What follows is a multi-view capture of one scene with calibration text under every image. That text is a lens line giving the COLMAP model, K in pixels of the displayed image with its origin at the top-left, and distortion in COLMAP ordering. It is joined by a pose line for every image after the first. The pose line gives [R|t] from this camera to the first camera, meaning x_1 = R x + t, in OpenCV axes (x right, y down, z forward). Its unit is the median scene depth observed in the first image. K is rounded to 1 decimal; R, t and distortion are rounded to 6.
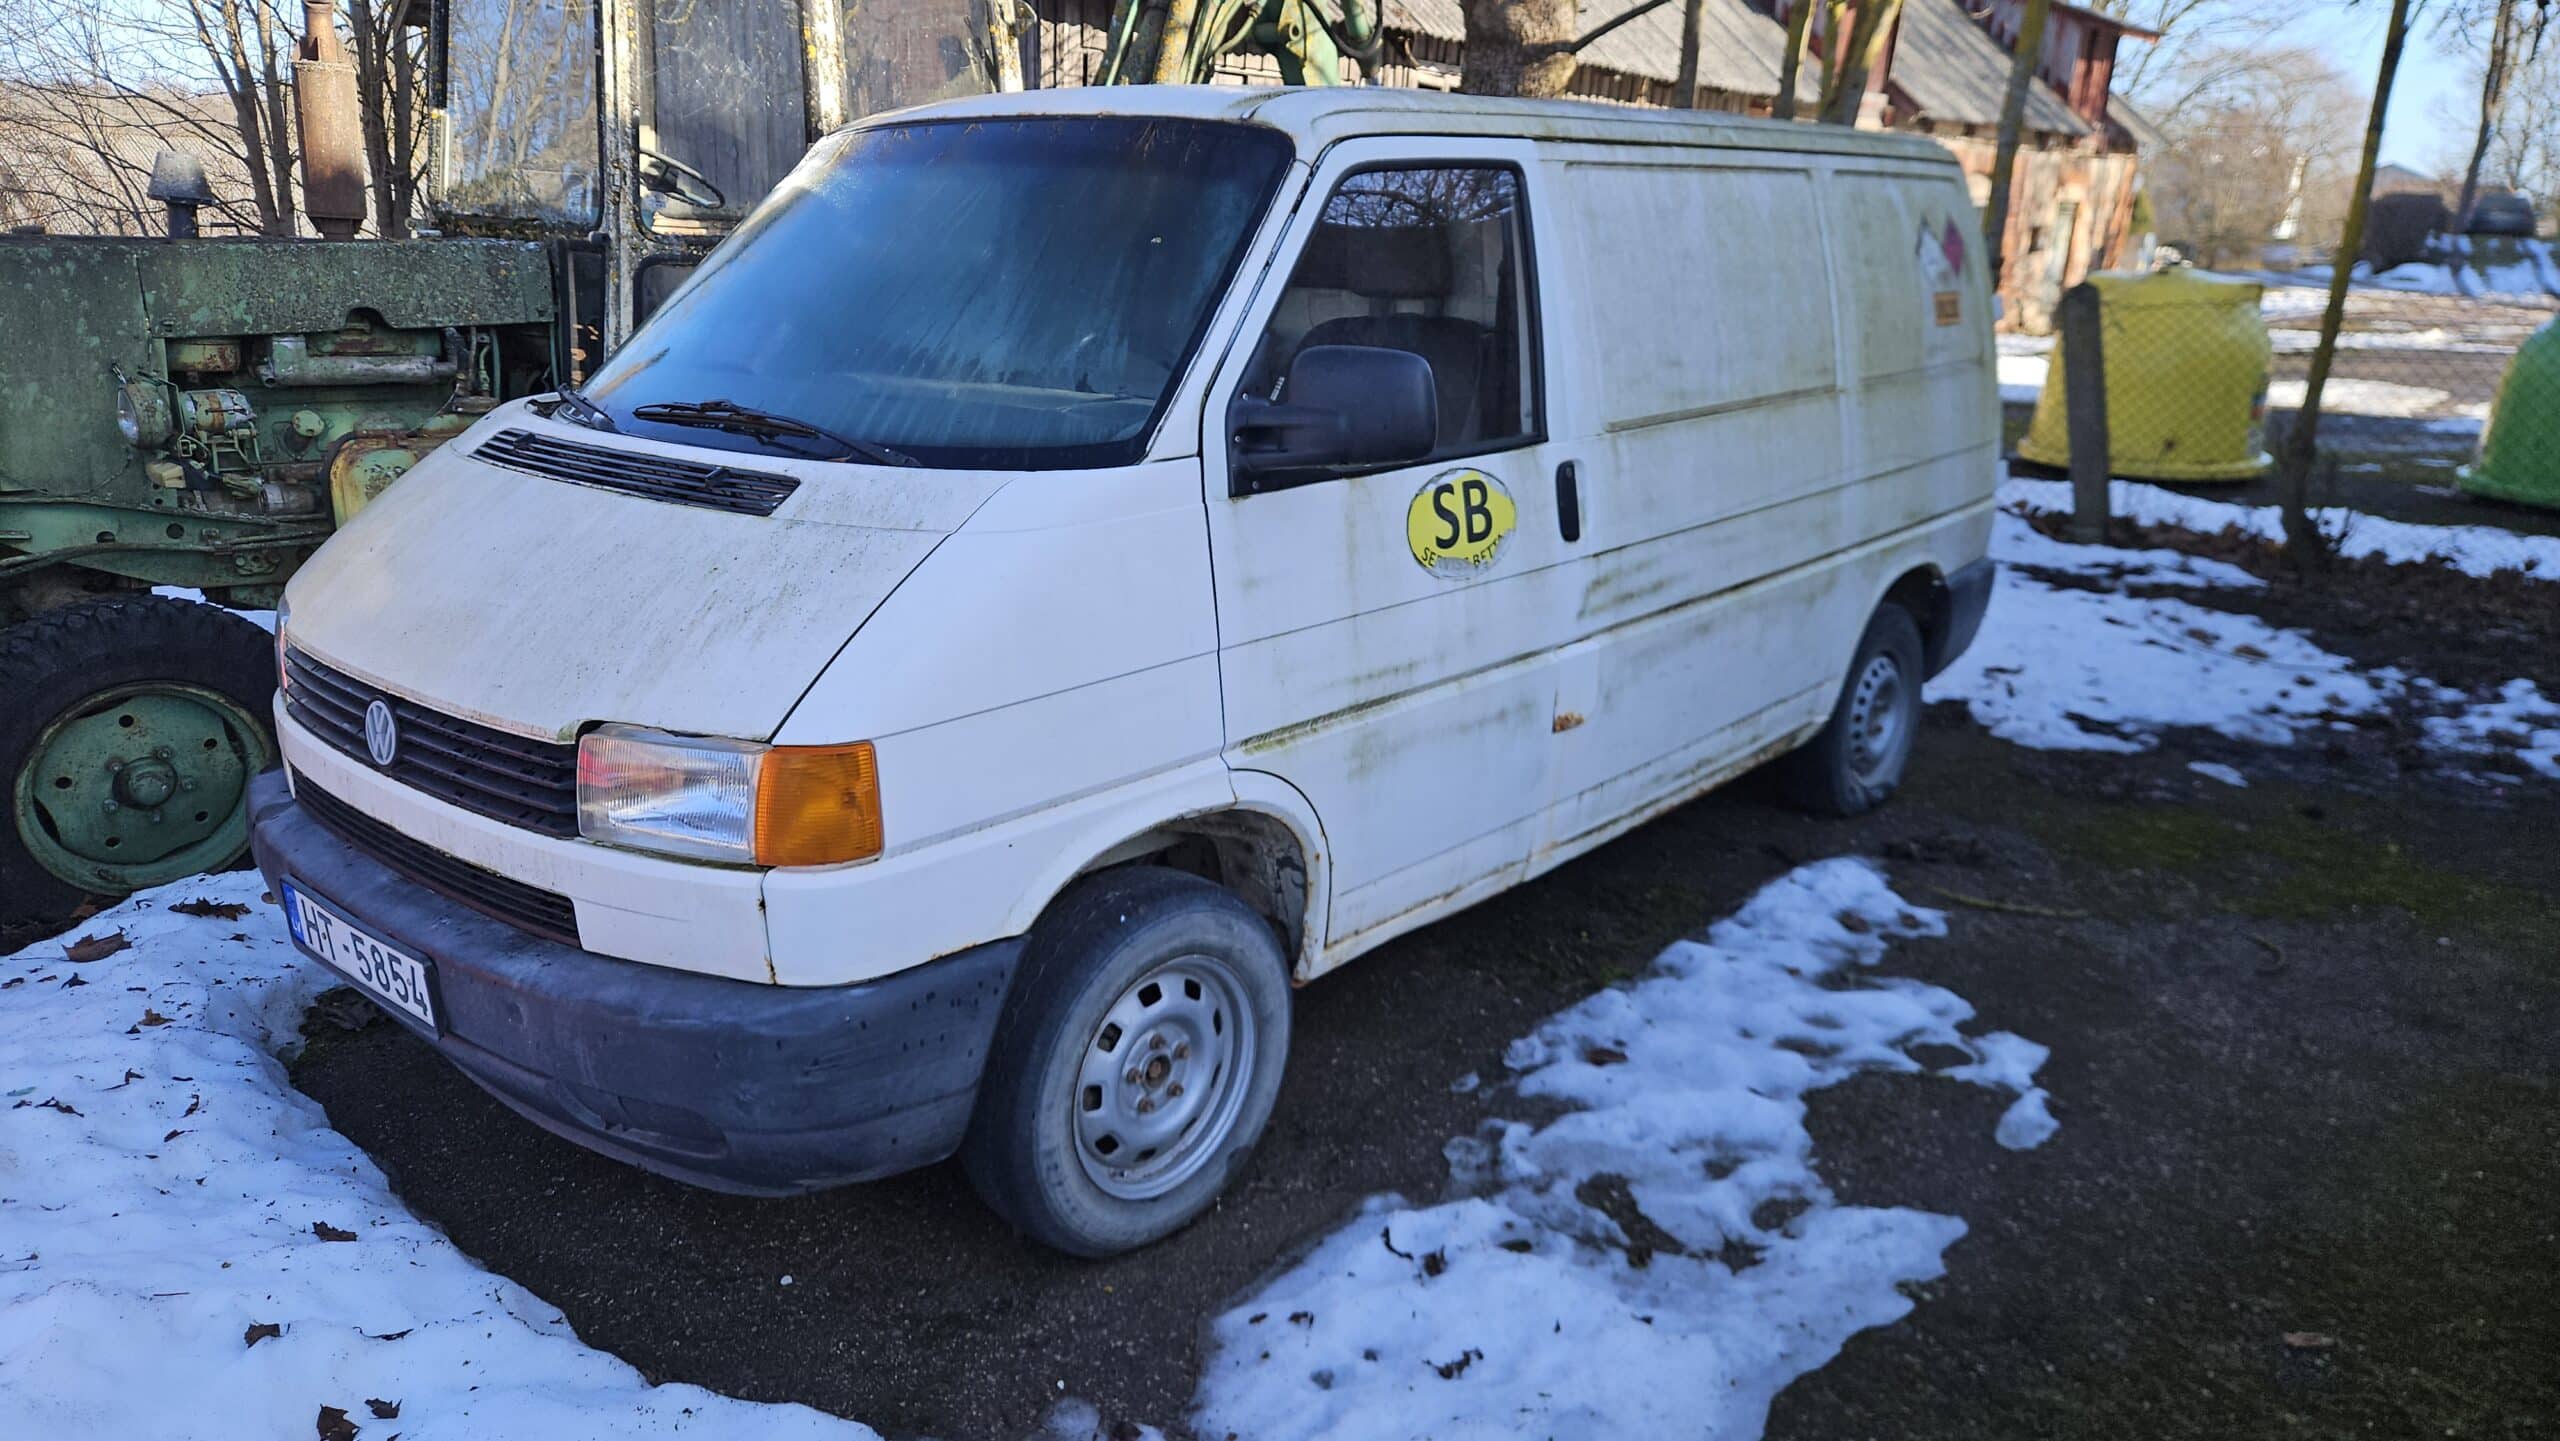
lens RADIAL K [[1767.2, 0, 1258.3], [0, 1767.2, 748.0], [0, 0, 1]] dist [0.037180, -0.014447]
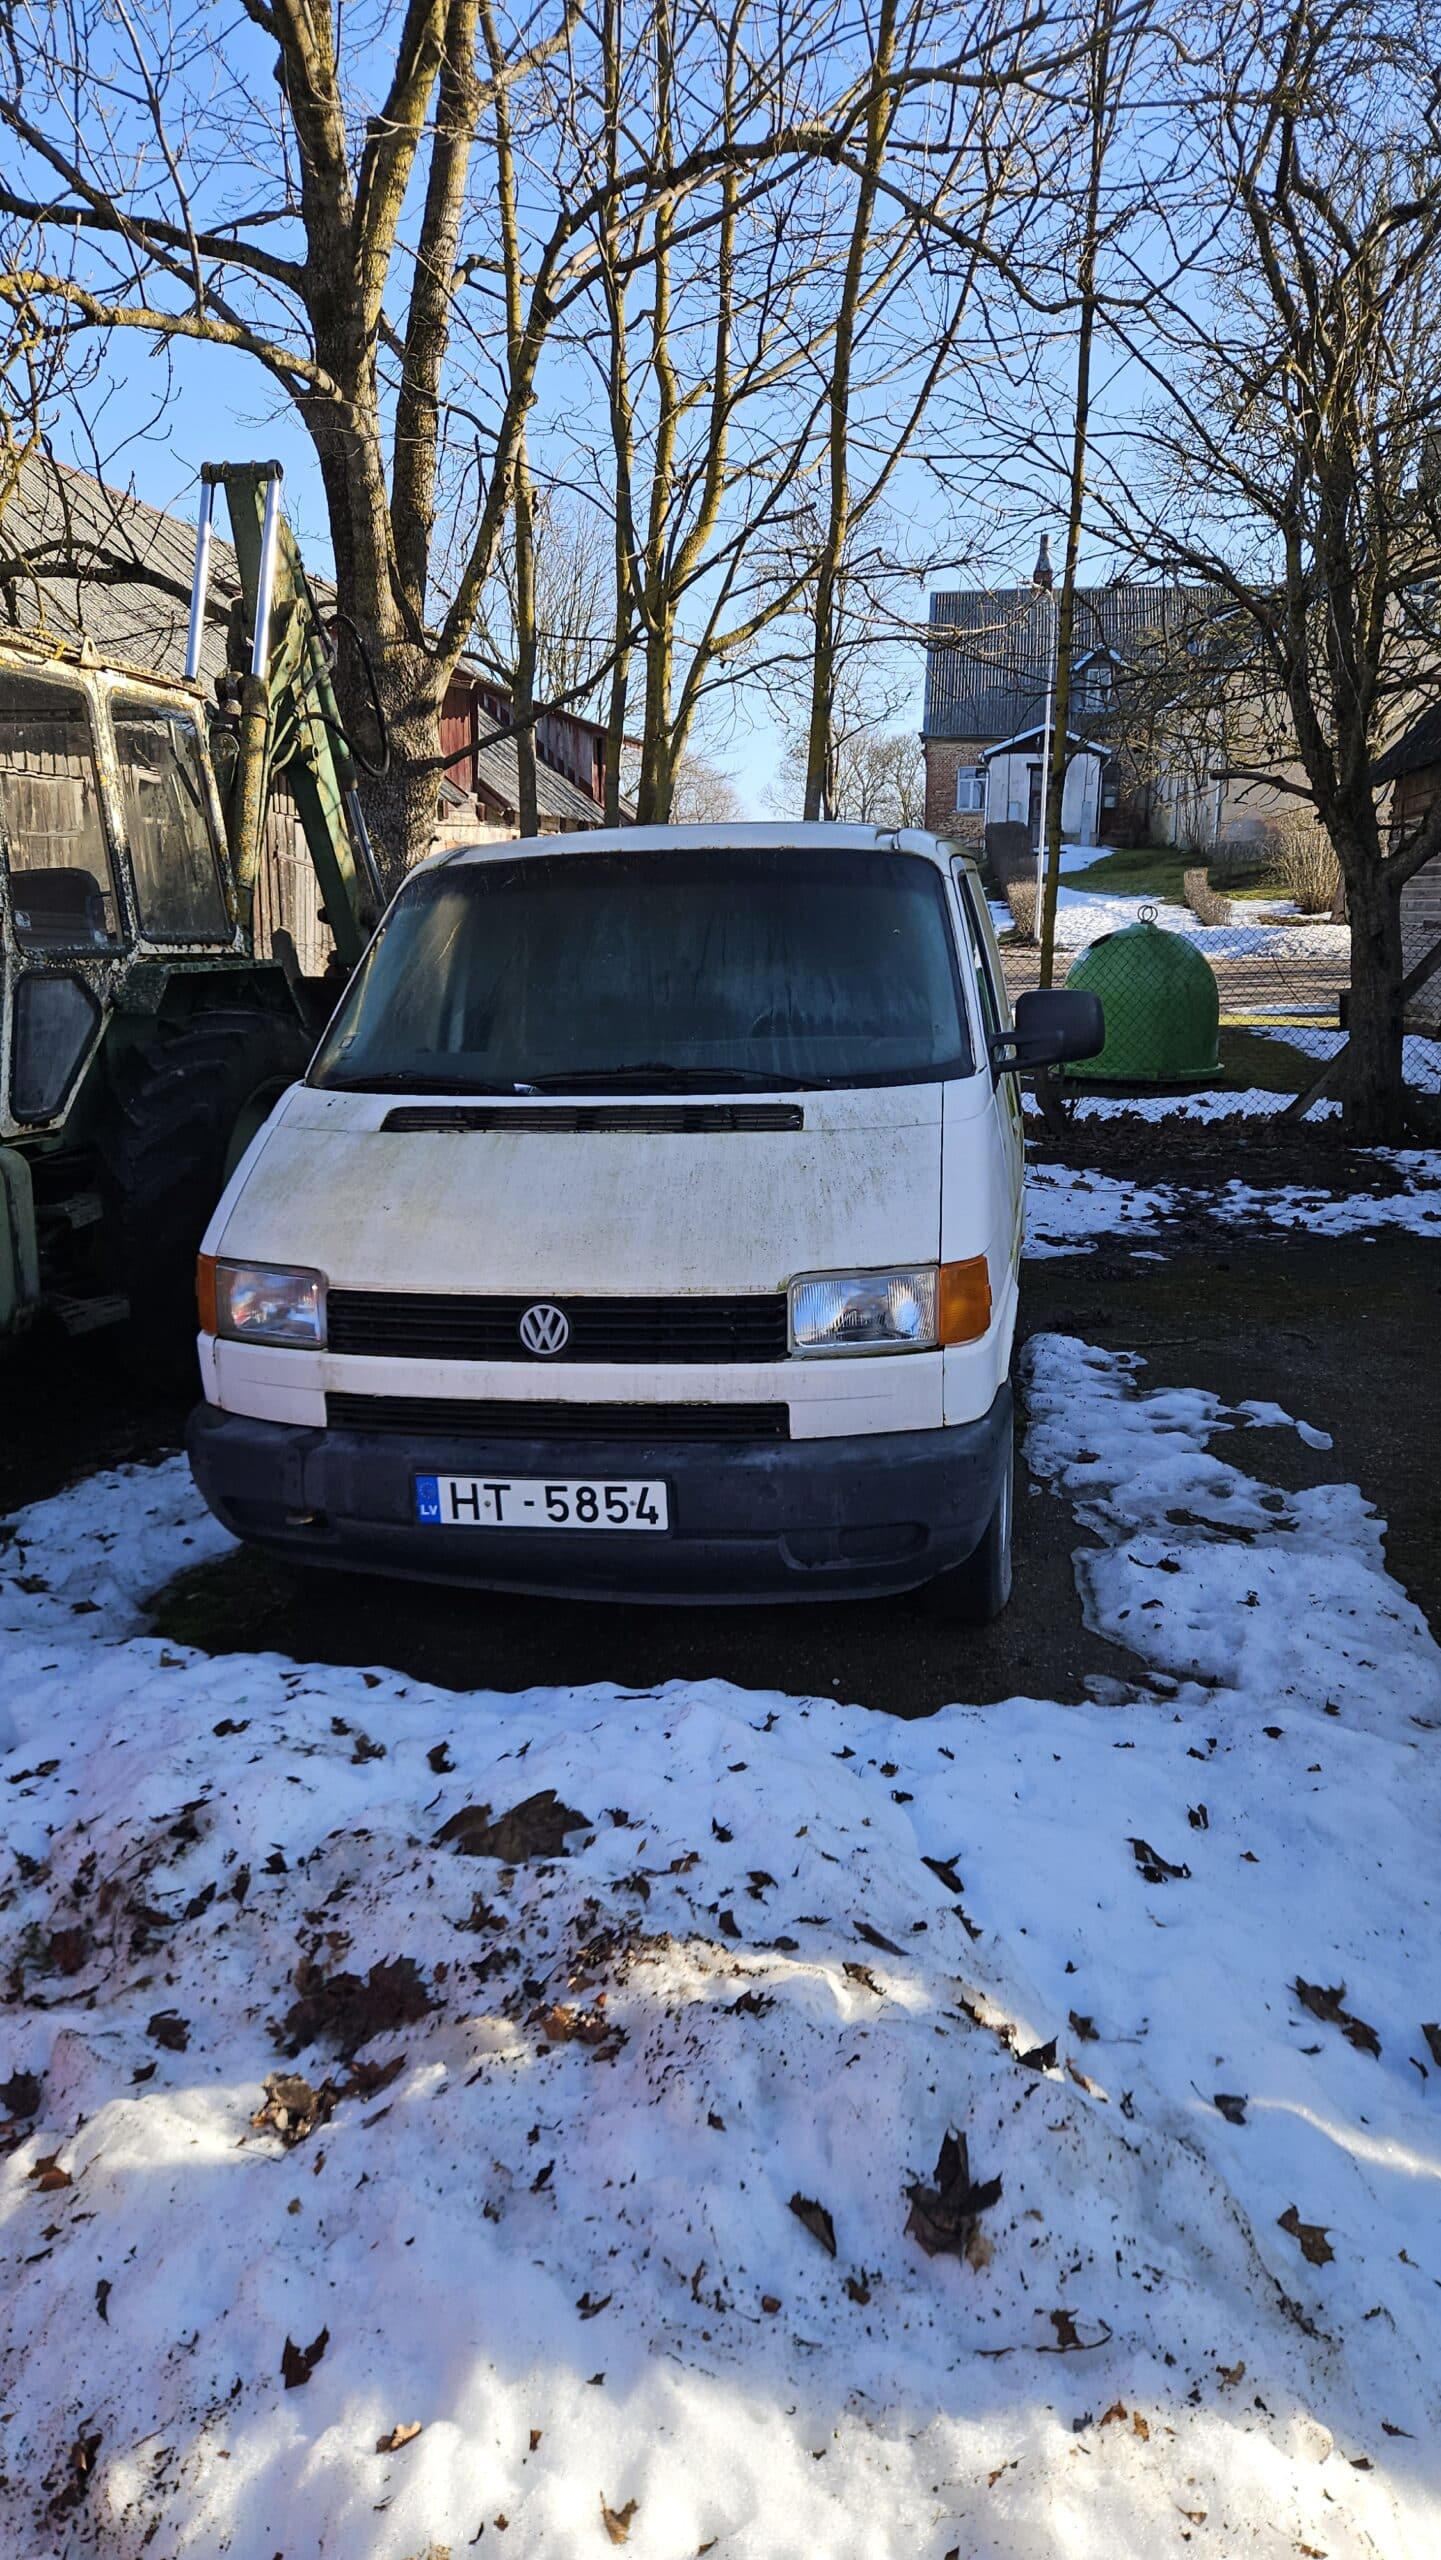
lens RADIAL K [[1767.2, 0, 719.9], [0, 1767.2, 1271.4], [0, 0, 1]] dist [0.037180, -0.014447]
pose [[0.850141, -0.143952, 0.506496, -0.796425], [0.185491, 0.982118, -0.032213, 0.011859], [-0.492801, 0.121336, 0.861641, -0.143766]]
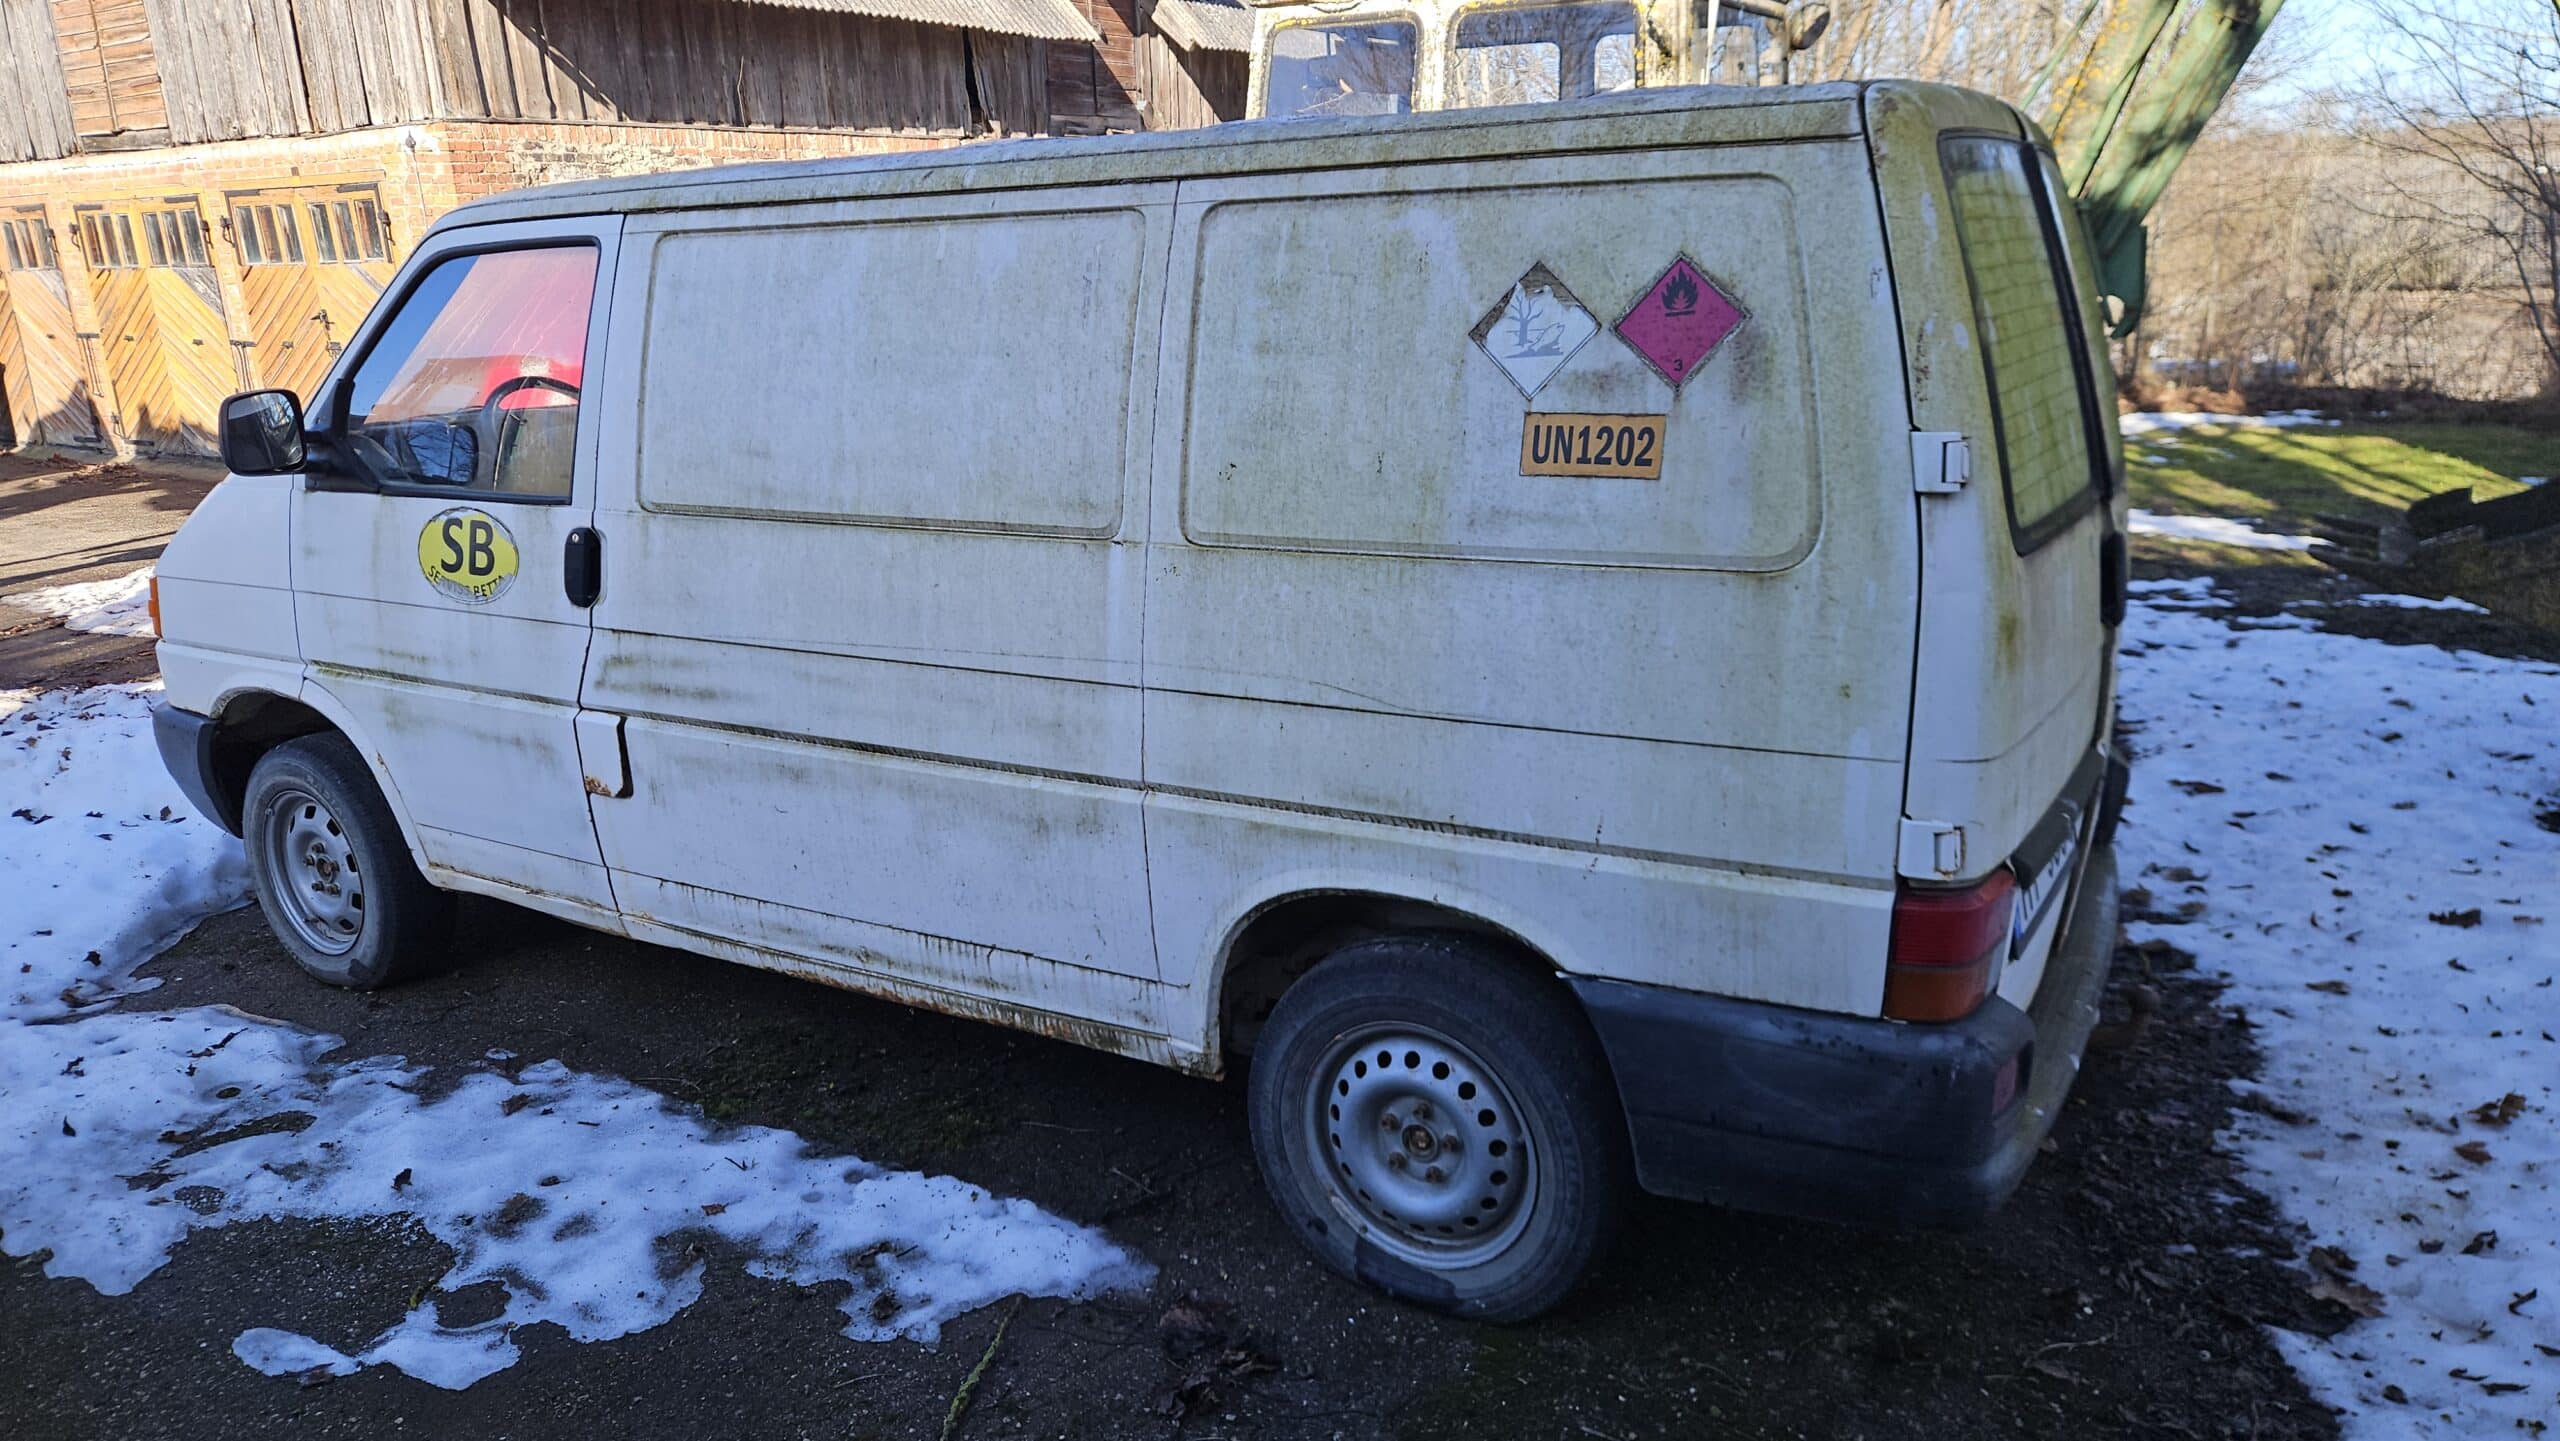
lens RADIAL K [[1767.2, 0, 1264.9], [0, 1767.2, 712.4], [0, 0, 1]] dist [0.037180, -0.014447]
pose [[0.166280, 0.225123, -0.960037, 1.200660], [-0.259819, 0.949189, 0.177578, -0.333436], [0.951233, 0.219908, 0.216322, 1.140575]]
